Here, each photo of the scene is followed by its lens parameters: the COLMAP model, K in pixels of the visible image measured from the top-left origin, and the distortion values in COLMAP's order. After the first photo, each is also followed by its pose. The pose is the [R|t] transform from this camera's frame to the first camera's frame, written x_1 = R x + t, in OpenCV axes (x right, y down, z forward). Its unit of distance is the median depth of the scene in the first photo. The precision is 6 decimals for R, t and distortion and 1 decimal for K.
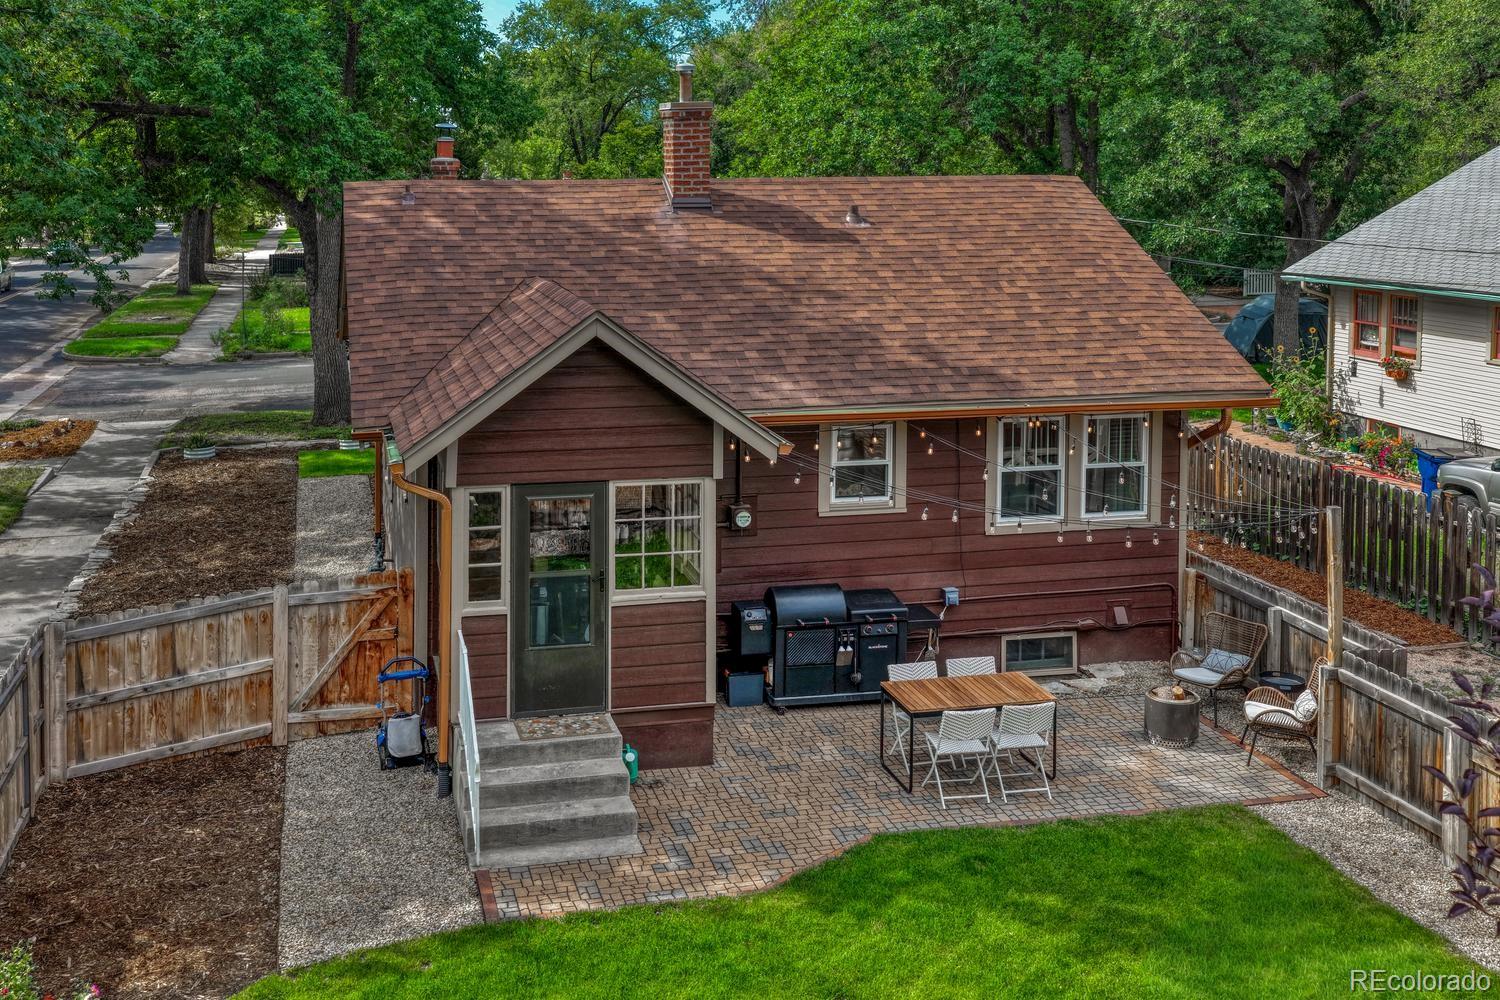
lens RADIAL K [[1382.2, 0, 750.4], [0, 1382.2, 426.3], [0, 0, 1]] dist [0.042013, -0.030458]
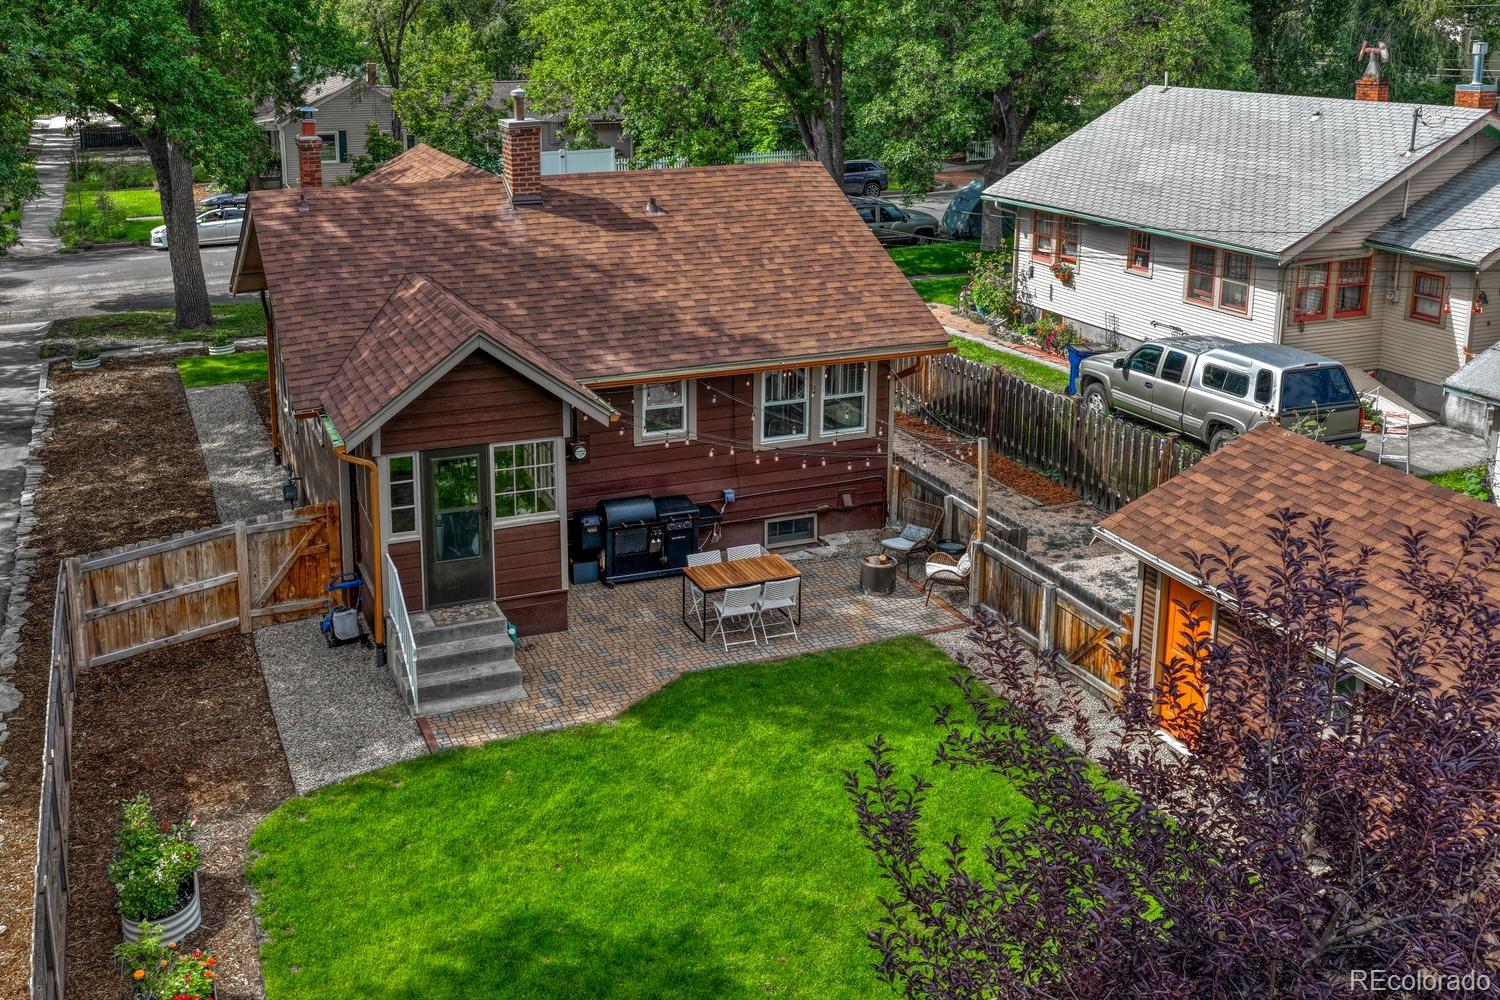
lens RADIAL K [[1382.2, 0, 750.4], [0, 1382.2, 426.3], [0, 0, 1]] dist [0.042013, -0.030458]
pose [[0.985792, -0.035262, 0.164230, -0.065533], [0.006462, 0.984954, 0.172694, -0.202024], [-0.167849, -0.169179, 0.971187, -0.375496]]
